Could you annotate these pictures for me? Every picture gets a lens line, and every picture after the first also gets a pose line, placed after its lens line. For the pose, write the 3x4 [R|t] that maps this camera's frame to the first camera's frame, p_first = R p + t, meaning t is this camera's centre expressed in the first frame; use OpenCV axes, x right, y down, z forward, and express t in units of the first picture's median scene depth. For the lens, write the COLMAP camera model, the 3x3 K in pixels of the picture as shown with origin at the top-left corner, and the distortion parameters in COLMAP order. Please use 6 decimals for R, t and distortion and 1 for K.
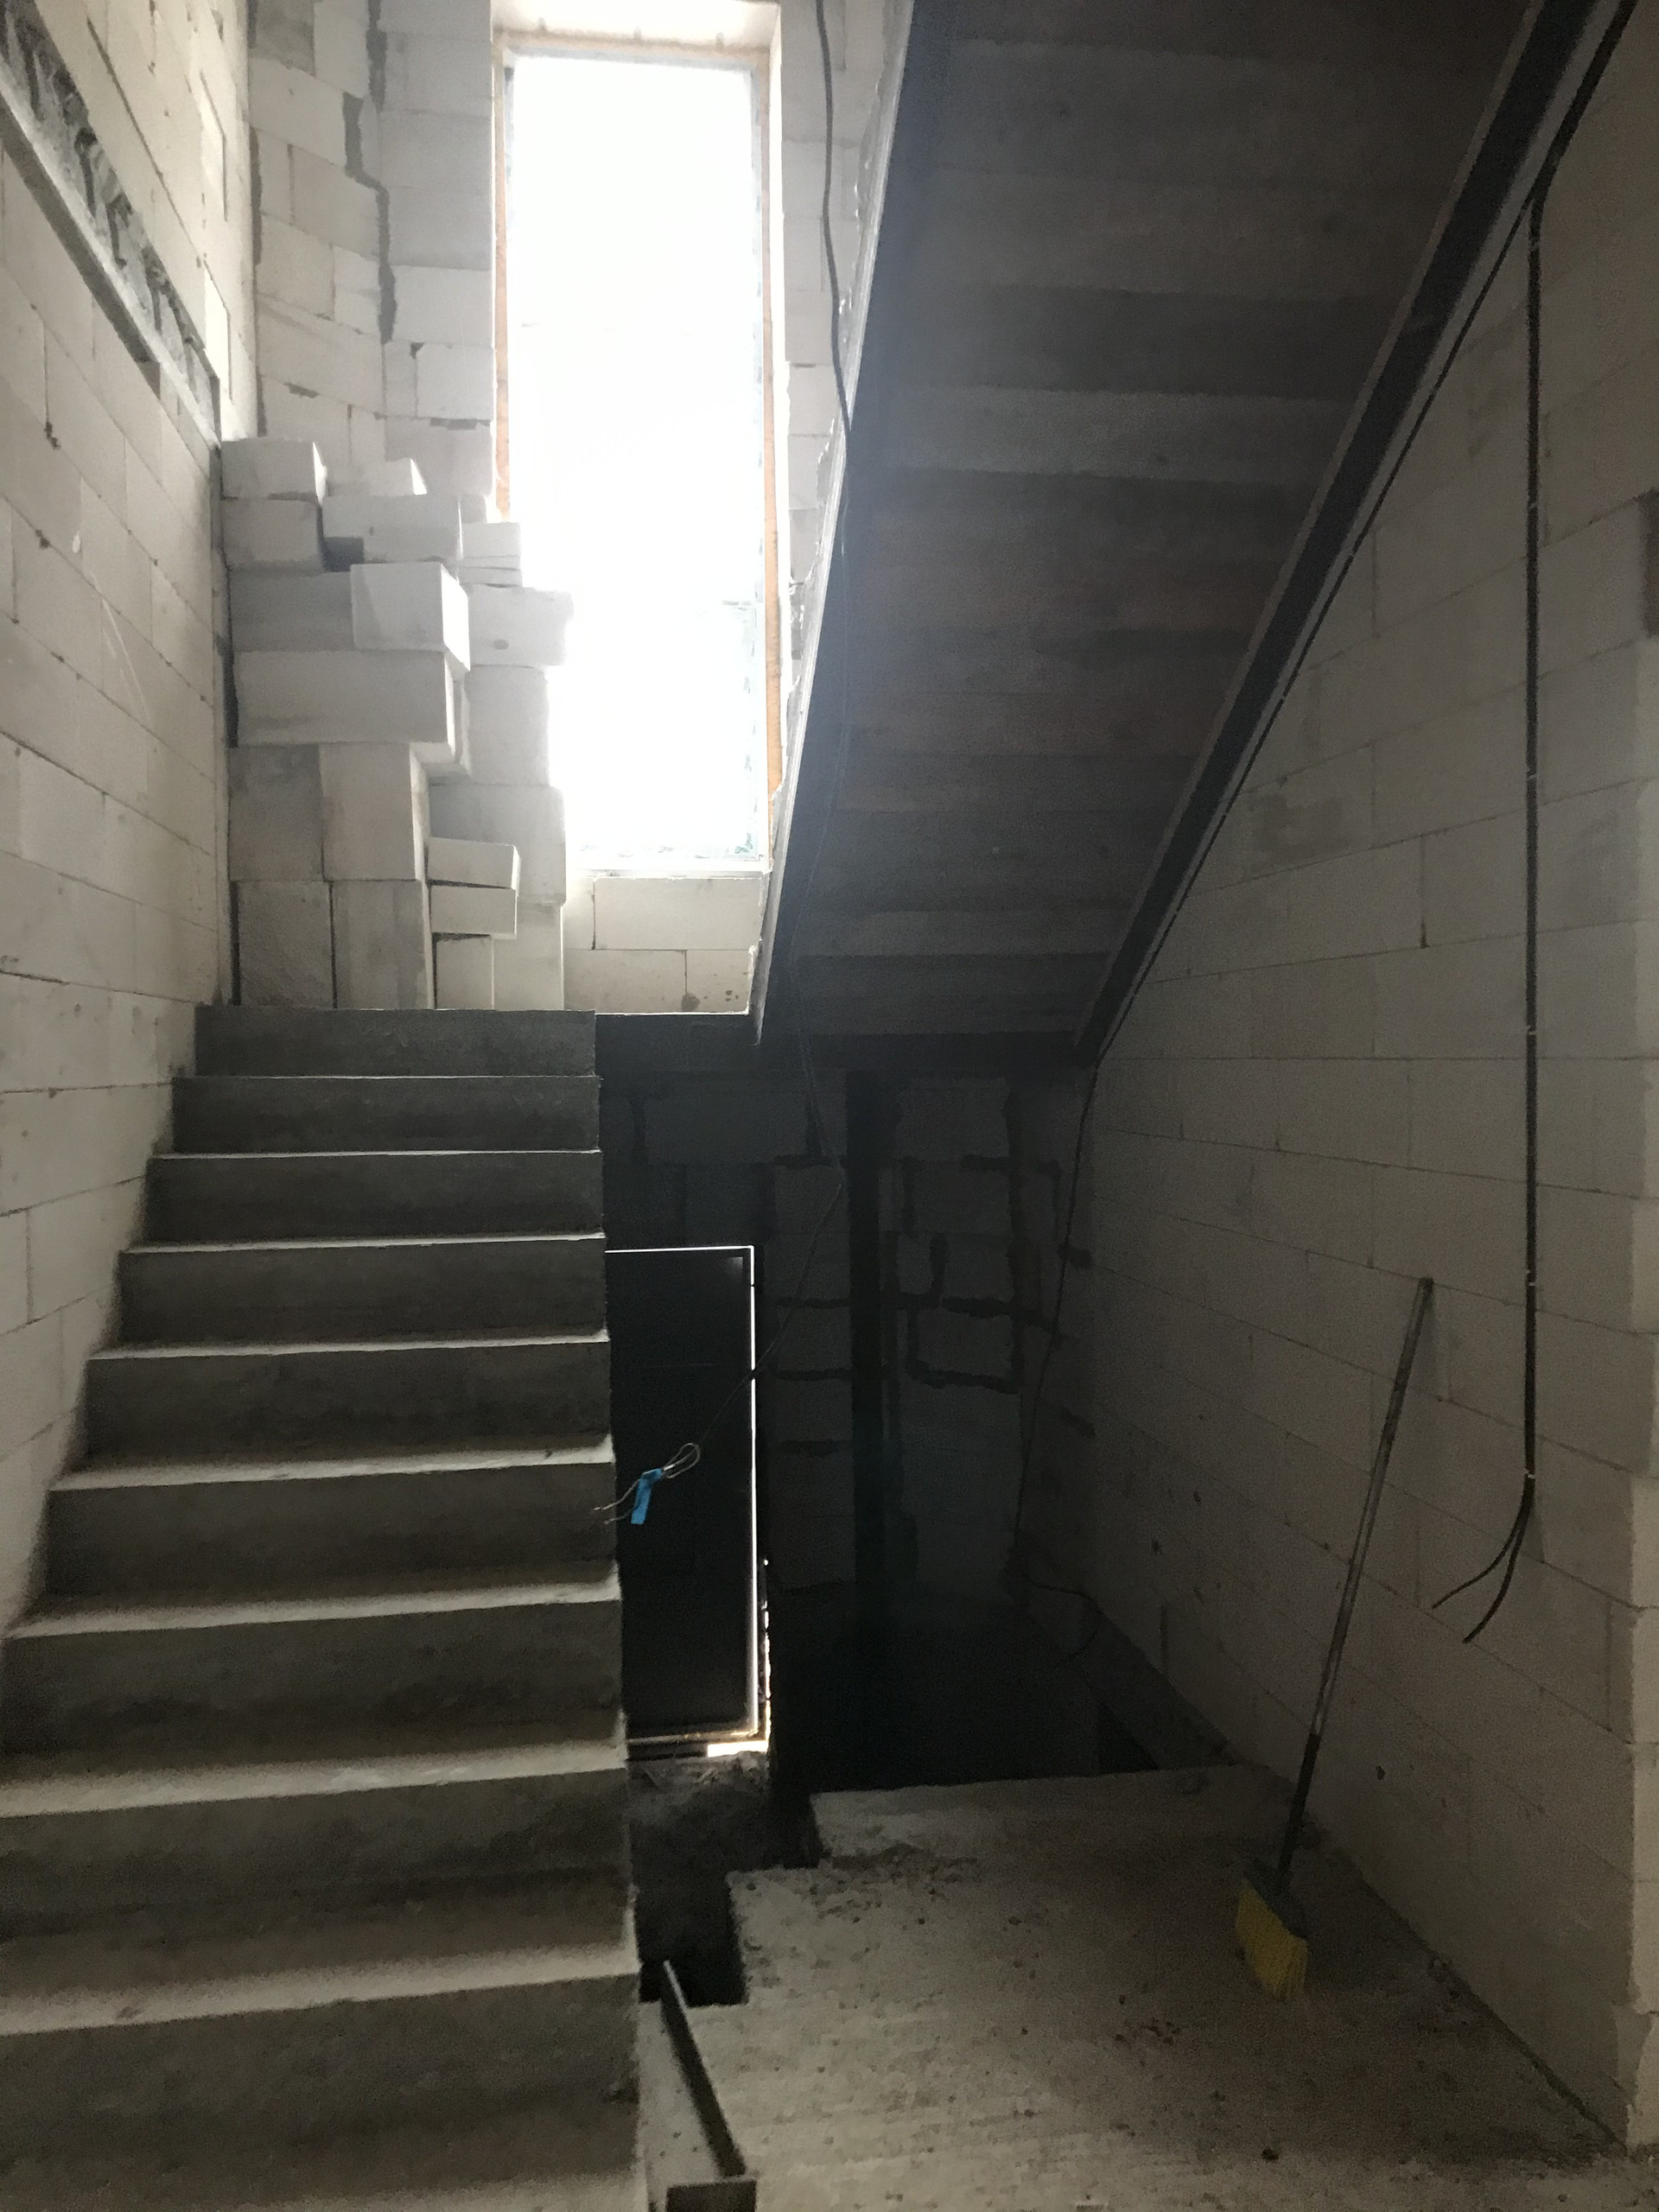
lens RADIAL K [[1824.8, 0, 794.6], [0, 1824.8, 1110.3], [0, 0, 1]] dist [0.038497, -0.034340]
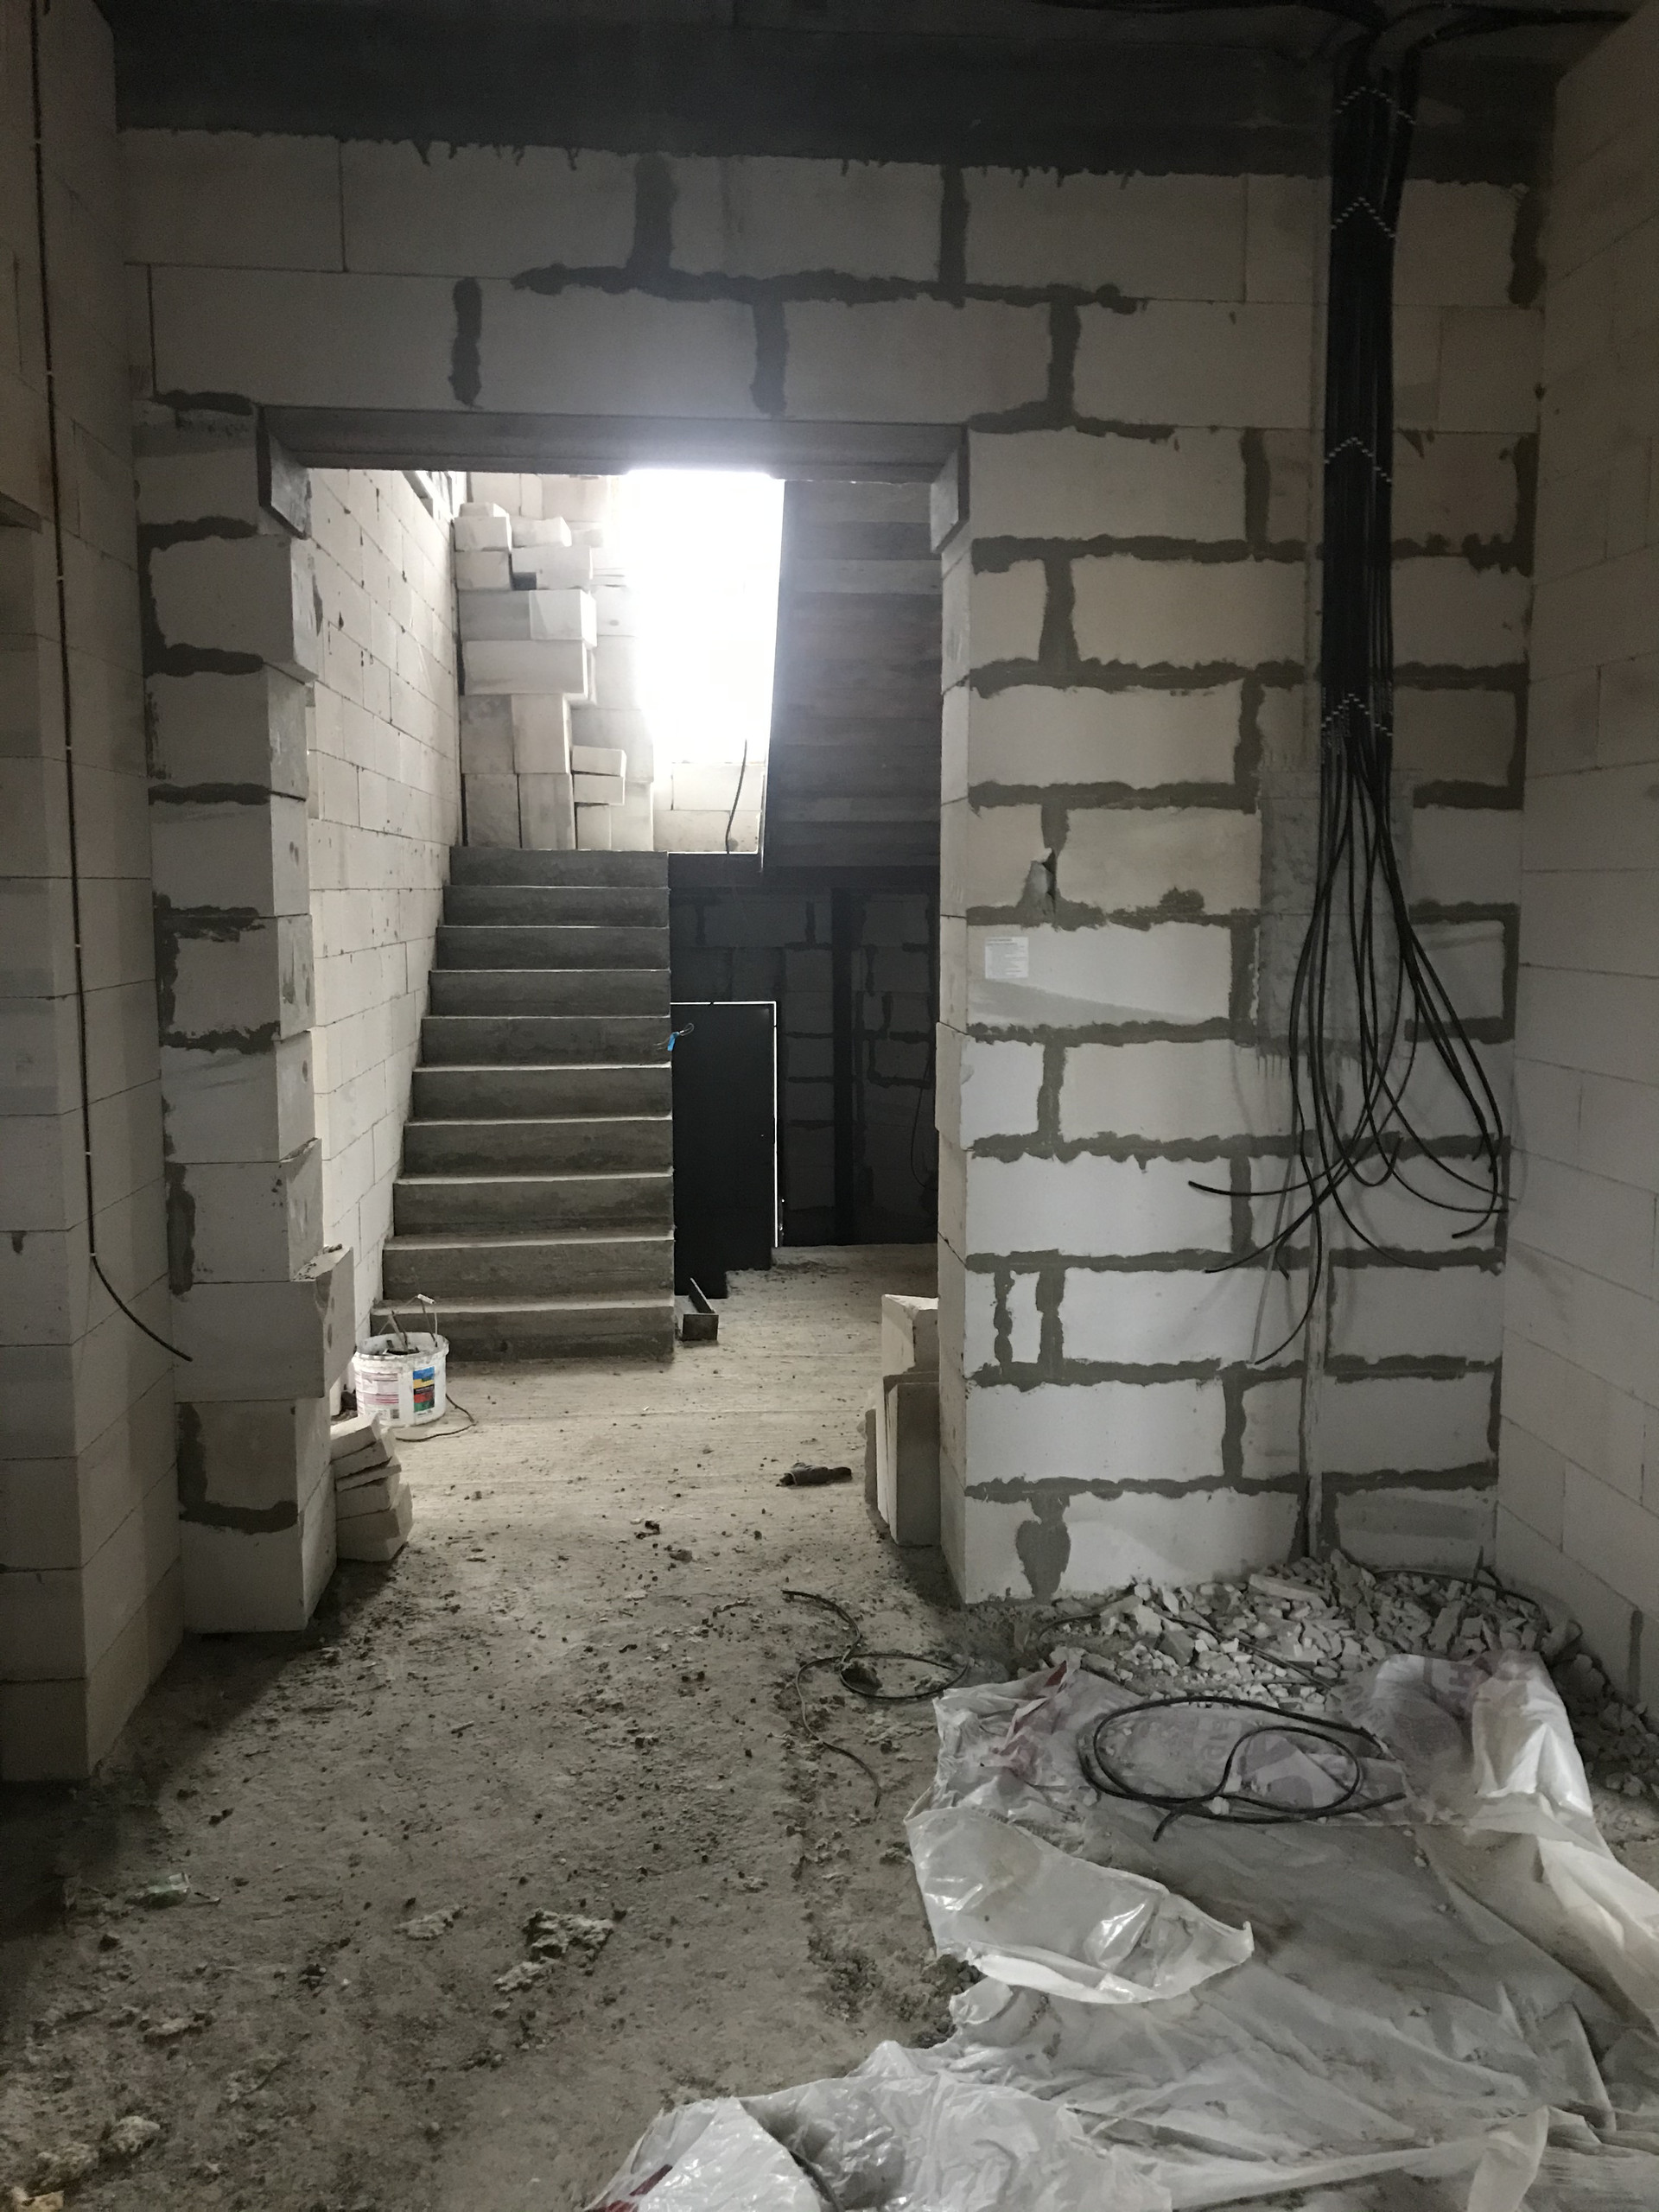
lens RADIAL K [[1824.8, 0, 844.5], [0, 1824.8, 1115.4], [0, 0, 1]] dist [0.038497, -0.034340]
pose [[0.999455, 0.012158, -0.030689, 0.114890], [-0.009172, 0.995375, 0.095623, 0.028511], [0.031710, -0.095290, 0.994944, -0.754609]]
